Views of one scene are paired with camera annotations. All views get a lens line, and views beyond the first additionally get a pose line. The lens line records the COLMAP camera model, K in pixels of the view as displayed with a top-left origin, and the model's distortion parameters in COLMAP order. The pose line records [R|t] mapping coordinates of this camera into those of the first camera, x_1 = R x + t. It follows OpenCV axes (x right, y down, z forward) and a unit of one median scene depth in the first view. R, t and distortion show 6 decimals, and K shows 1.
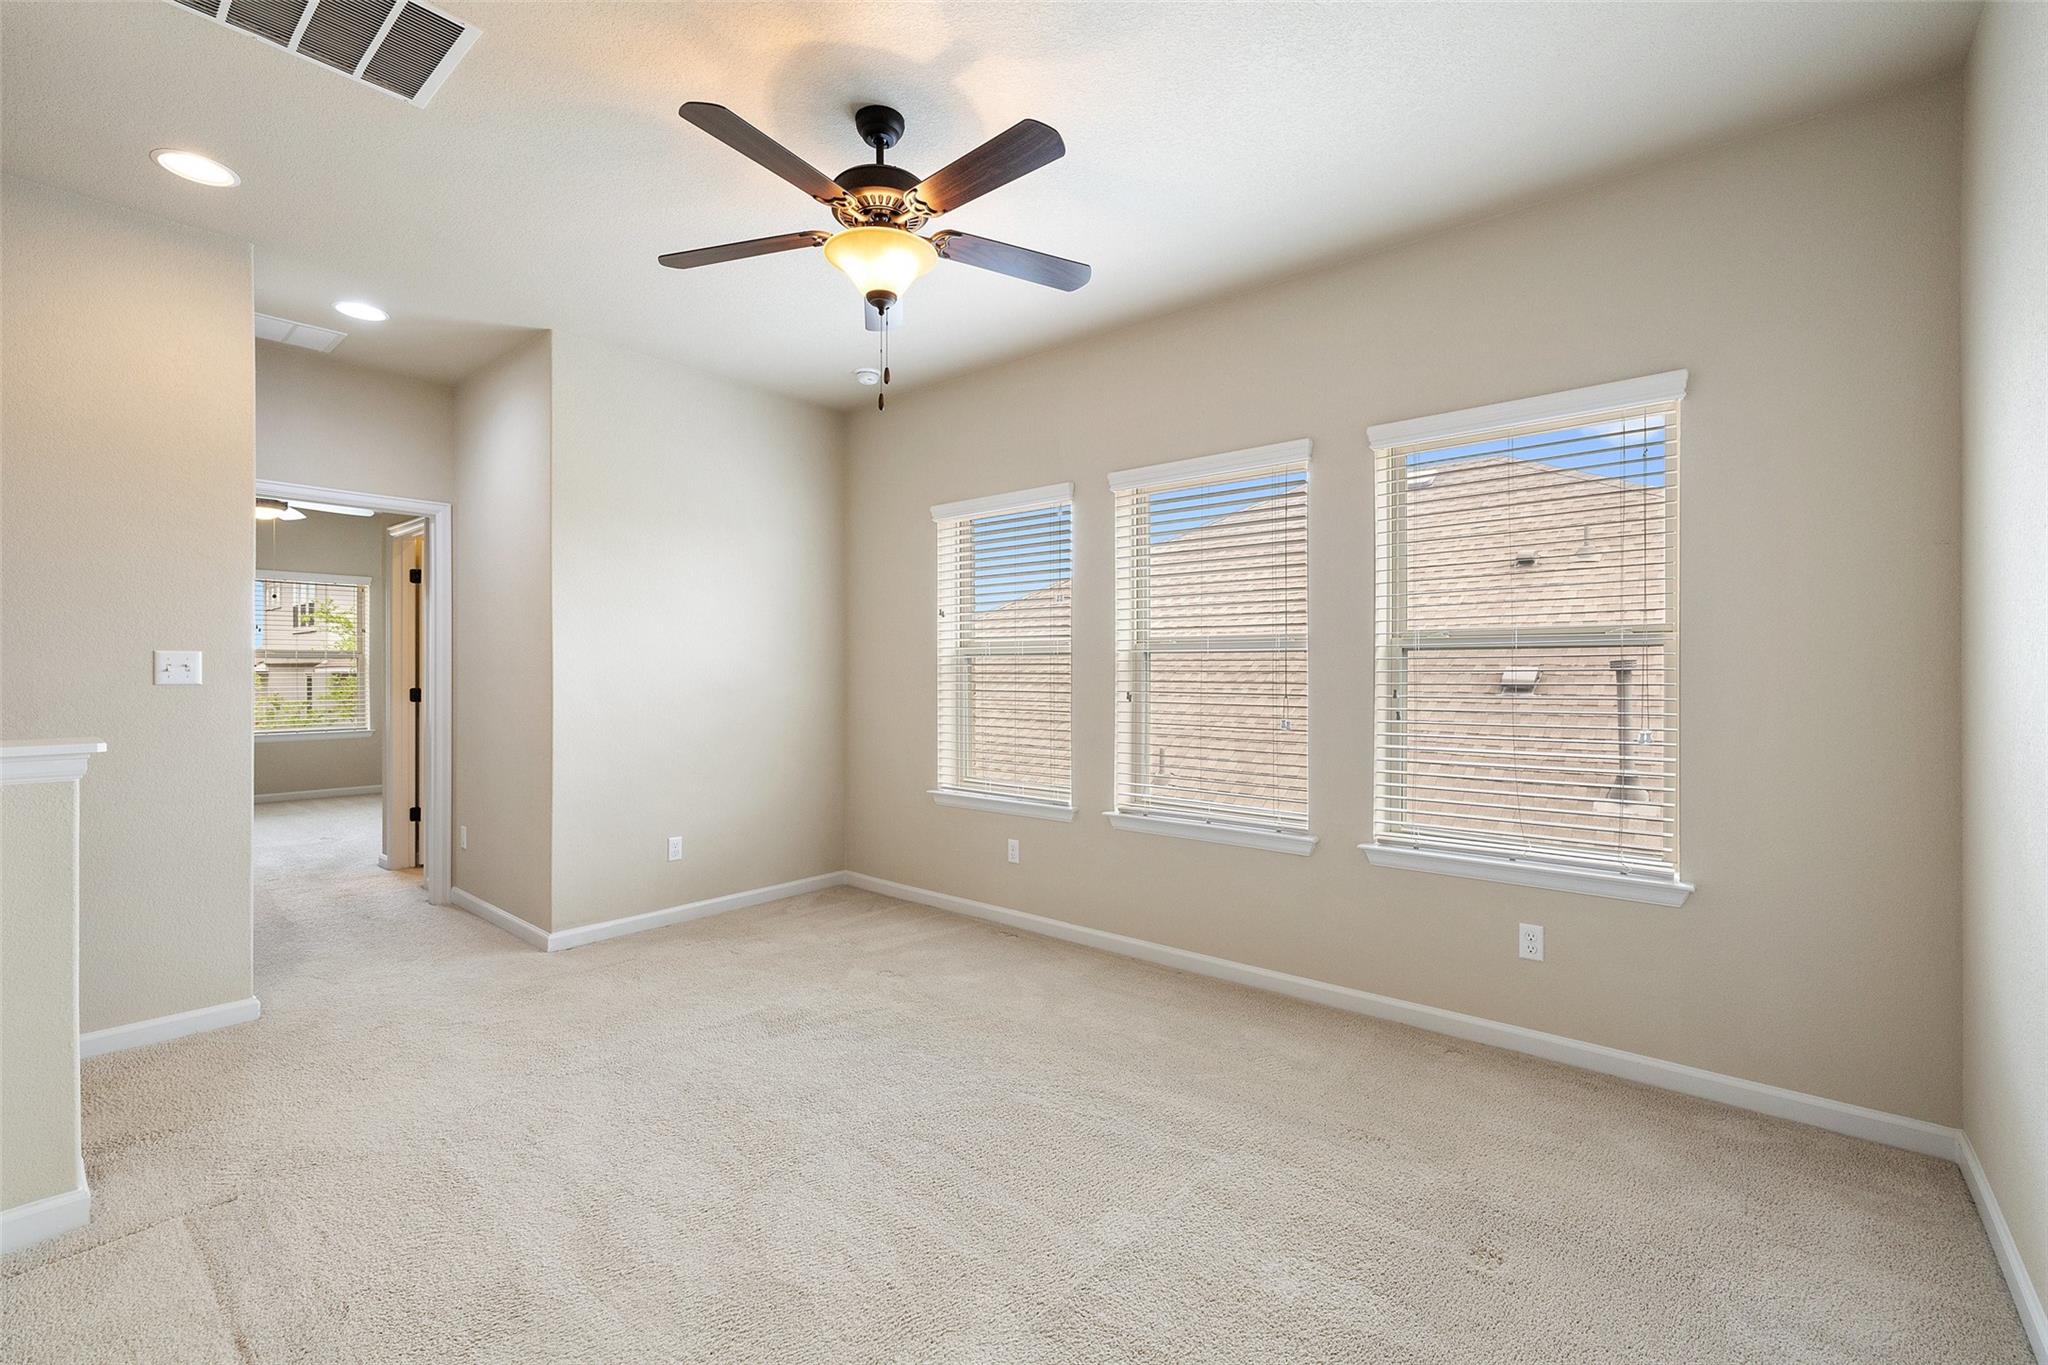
lens RADIAL K [[863.5, 0, 1022.7], [0, 863.5, 666.7], [0, 0, 1]] dist [0.001317, 0.000177]
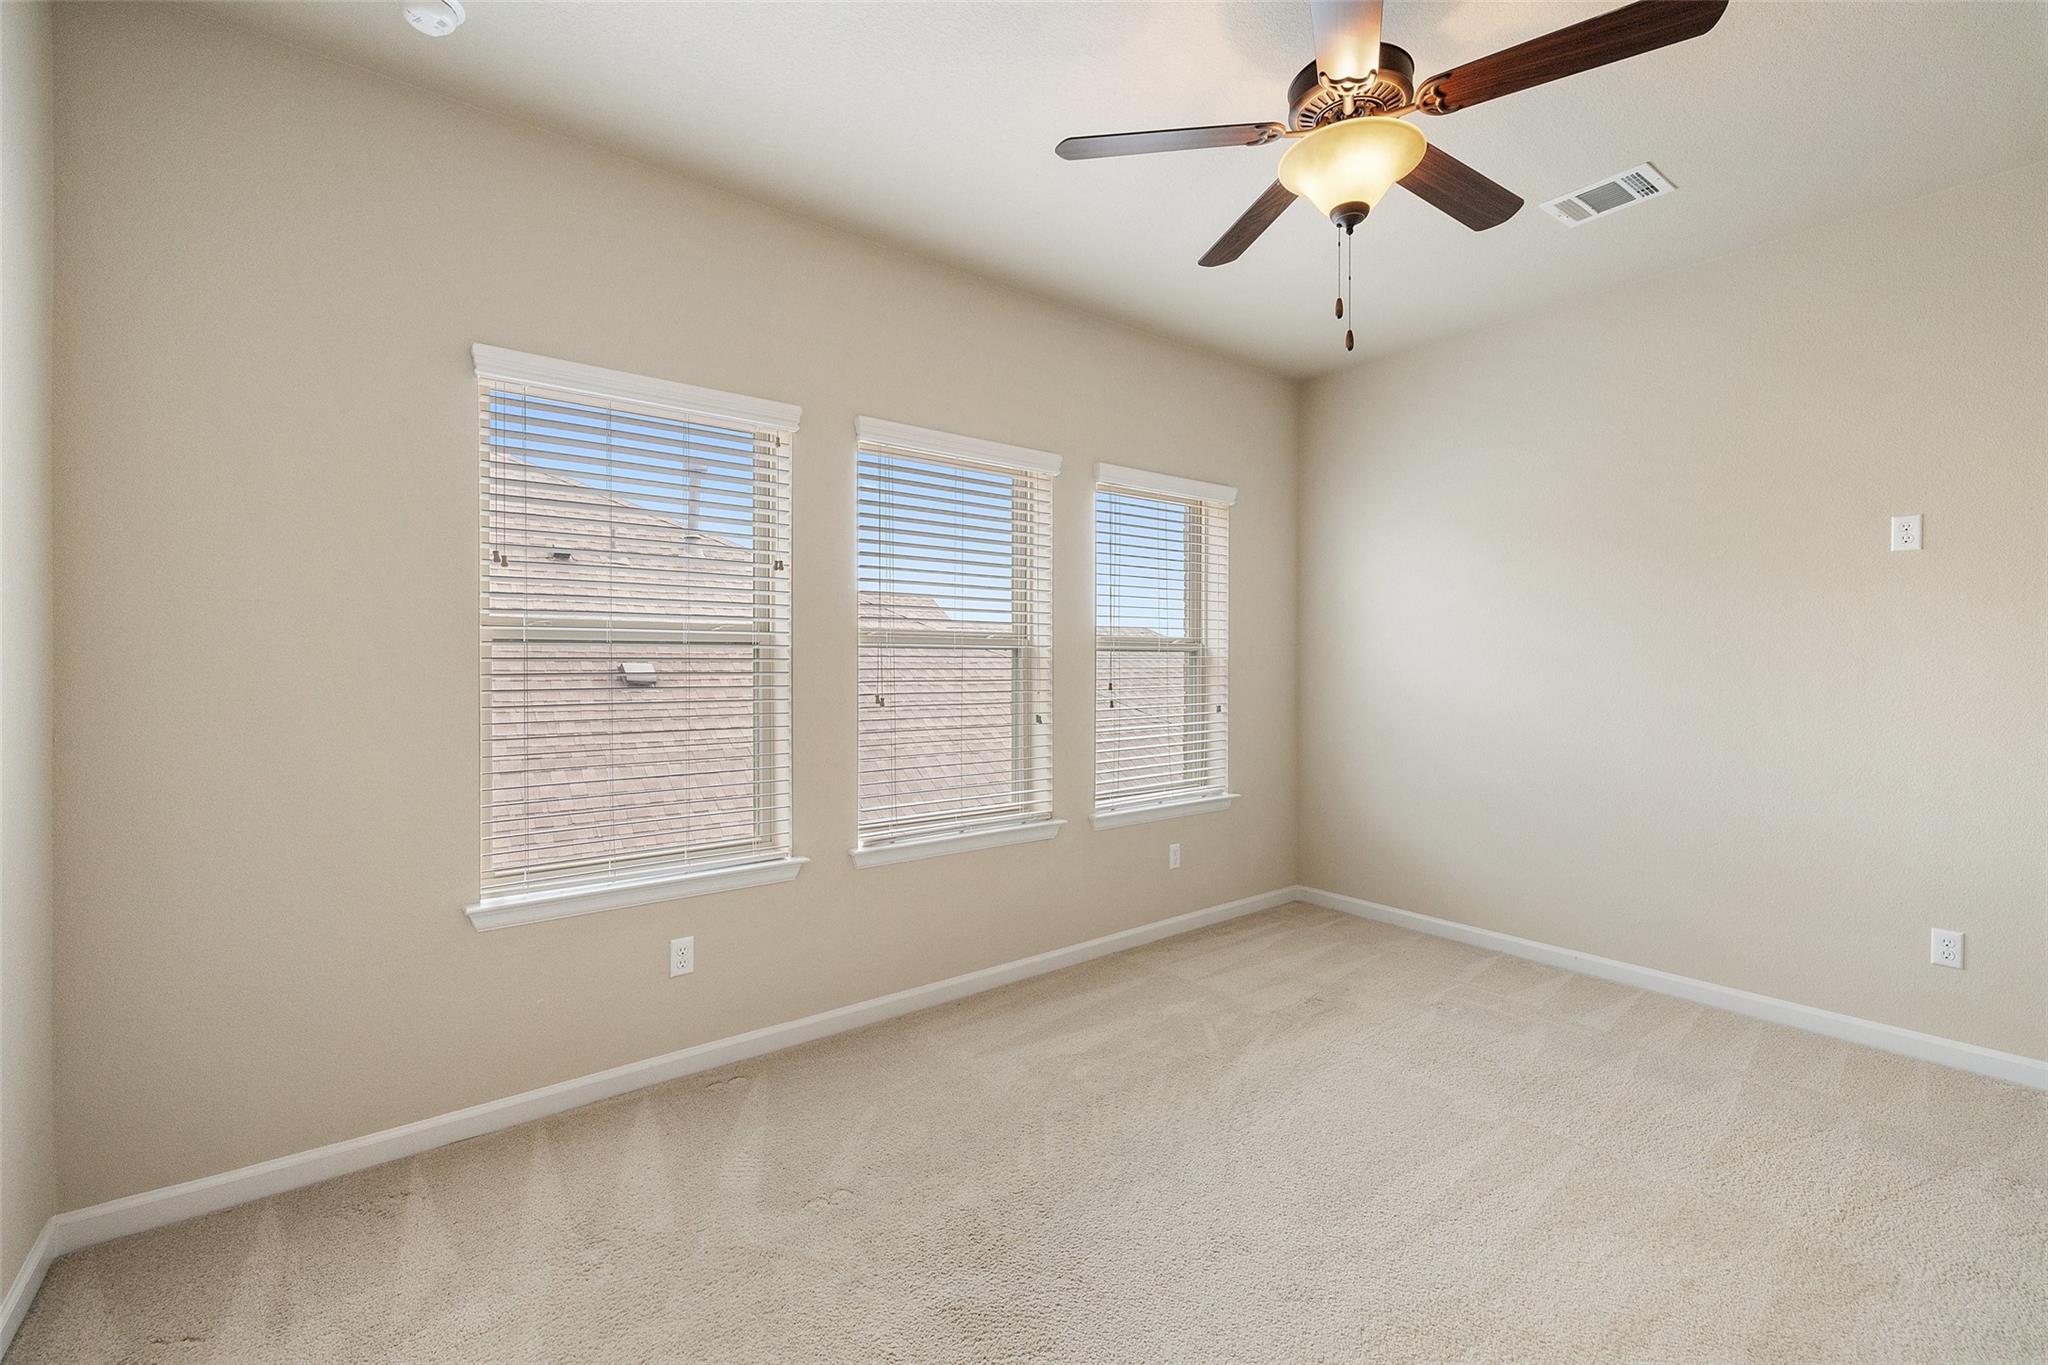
lens RADIAL K [[863.5, 0, 1022.7], [0, 863.5, 666.7], [0, 0, 1]] dist [0.001317, 0.000177]
pose [[0.205317, -0.000728, 0.978695, -0.684774], [-0.002122, 0.999997, 0.001189, 0.002320], [-0.978693, -0.002321, 0.205315, 0.753657]]
